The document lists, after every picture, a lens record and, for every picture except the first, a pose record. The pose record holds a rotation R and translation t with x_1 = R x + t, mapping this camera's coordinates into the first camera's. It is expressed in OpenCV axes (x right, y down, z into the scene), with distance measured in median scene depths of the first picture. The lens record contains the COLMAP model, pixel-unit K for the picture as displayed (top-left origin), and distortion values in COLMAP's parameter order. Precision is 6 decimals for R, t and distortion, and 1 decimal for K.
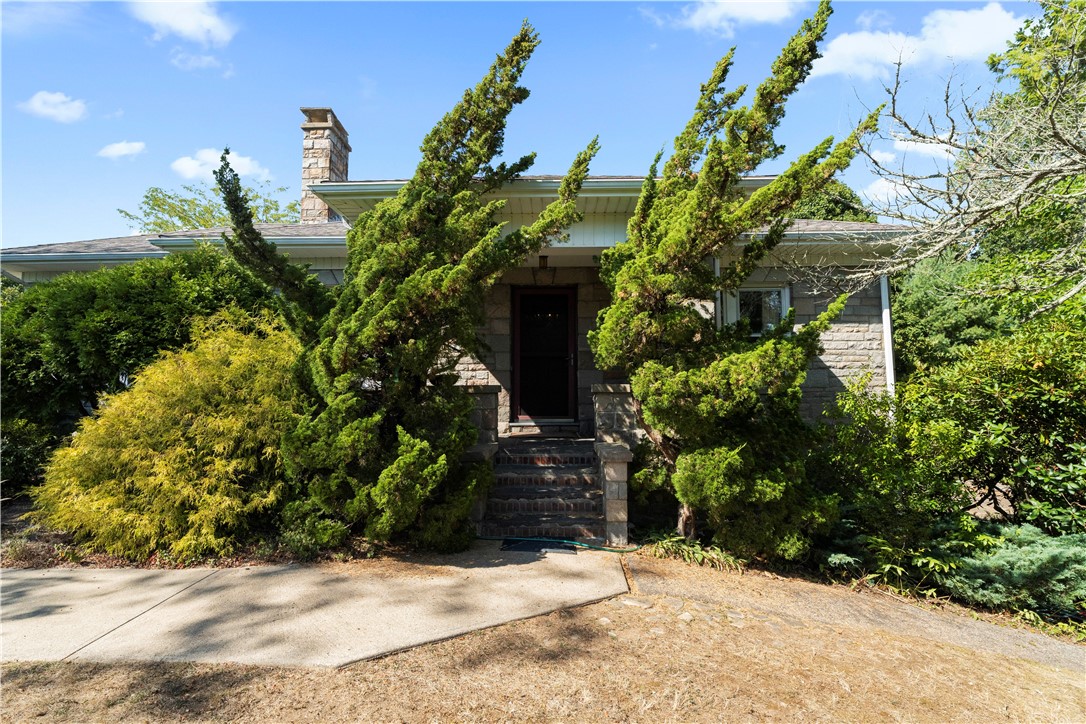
lens RADIAL K [[482.9, 0, 538.7], [0, 482.9, 361.5], [0, 0, 1]] dist [0.000143, 0.000349]
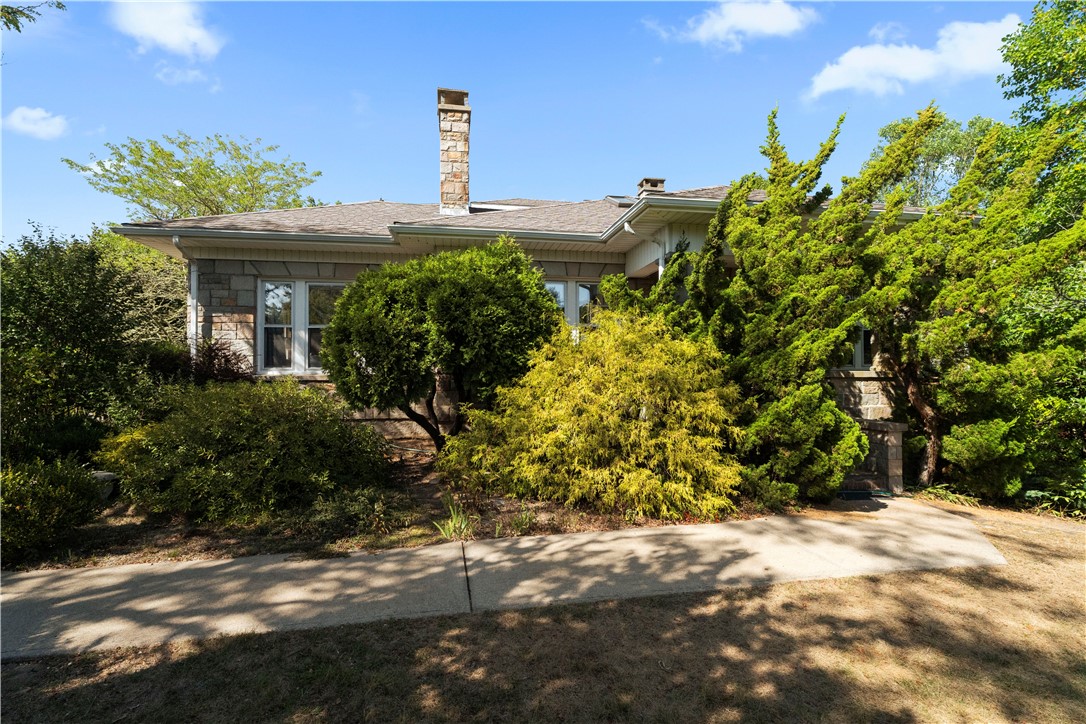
lens RADIAL K [[482.9, 0, 538.7], [0, 482.9, 361.5], [0, 0, 1]] dist [0.000143, 0.000349]
pose [[0.979191, 0.001650, 0.202934, -1.072369], [-0.012432, 0.998577, 0.051866, -0.040903], [-0.202560, -0.053310, 0.977818, -0.088463]]
